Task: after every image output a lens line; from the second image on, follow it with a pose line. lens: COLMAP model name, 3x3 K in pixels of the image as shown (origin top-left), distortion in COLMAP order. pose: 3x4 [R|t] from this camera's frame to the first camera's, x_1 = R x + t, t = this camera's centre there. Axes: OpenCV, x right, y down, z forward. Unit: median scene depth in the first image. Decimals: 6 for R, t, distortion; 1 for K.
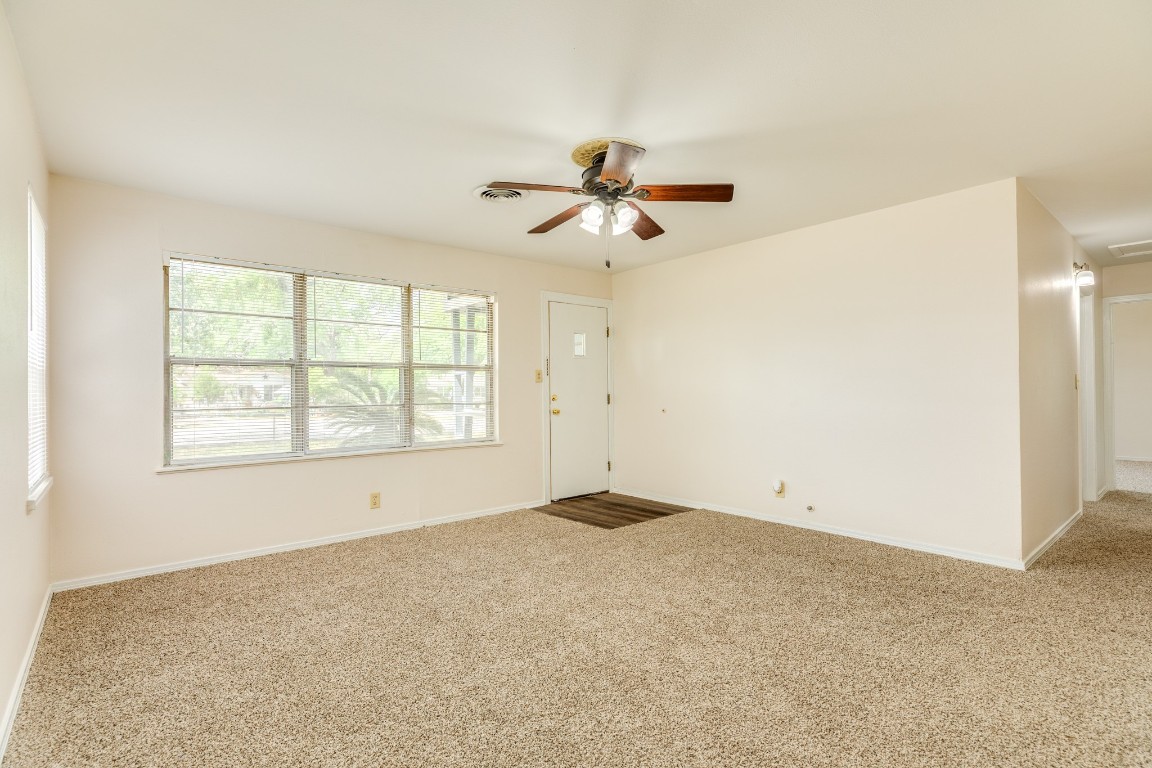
lens RADIAL K [[546.8, 0, 571.7], [0, 546.8, 389.5], [0, 0, 1]] dist [-0.002139, -0.000103]
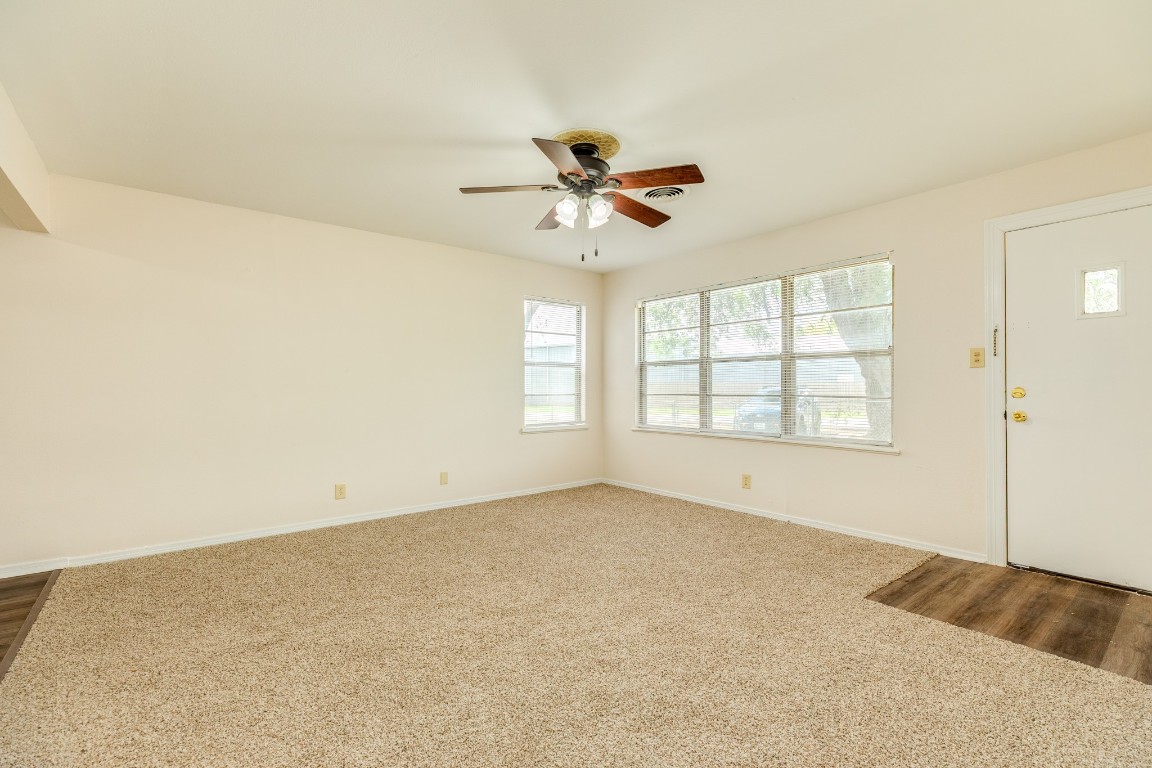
lens RADIAL K [[516.3, 0, 573.8], [0, 516.3, 387.1], [0, 0, 1]] dist [0.003204, 0.000474]
pose [[-0.018387, 0.015457, -0.999711, 0.686919], [0.014827, 0.999775, 0.015185, -0.007967], [0.999721, -0.014543, -0.018612, 0.674155]]
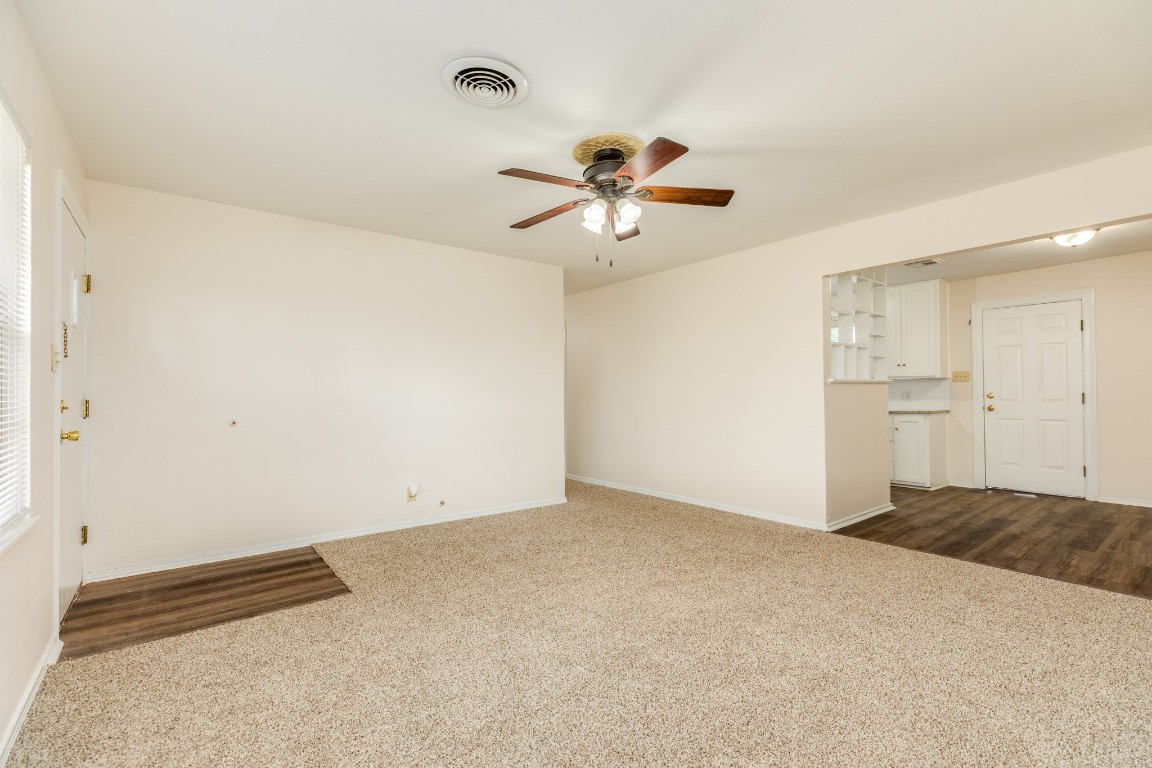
lens RADIAL K [[516.3, 0, 573.8], [0, 516.3, 387.1], [0, 0, 1]] dist [0.003204, 0.000474]
pose [[0.034053, 0.023190, 0.999151, -0.584005], [-0.000962, 0.999731, -0.023171, 0.010500], [-0.999420, -0.000173, 0.034066, 0.699159]]
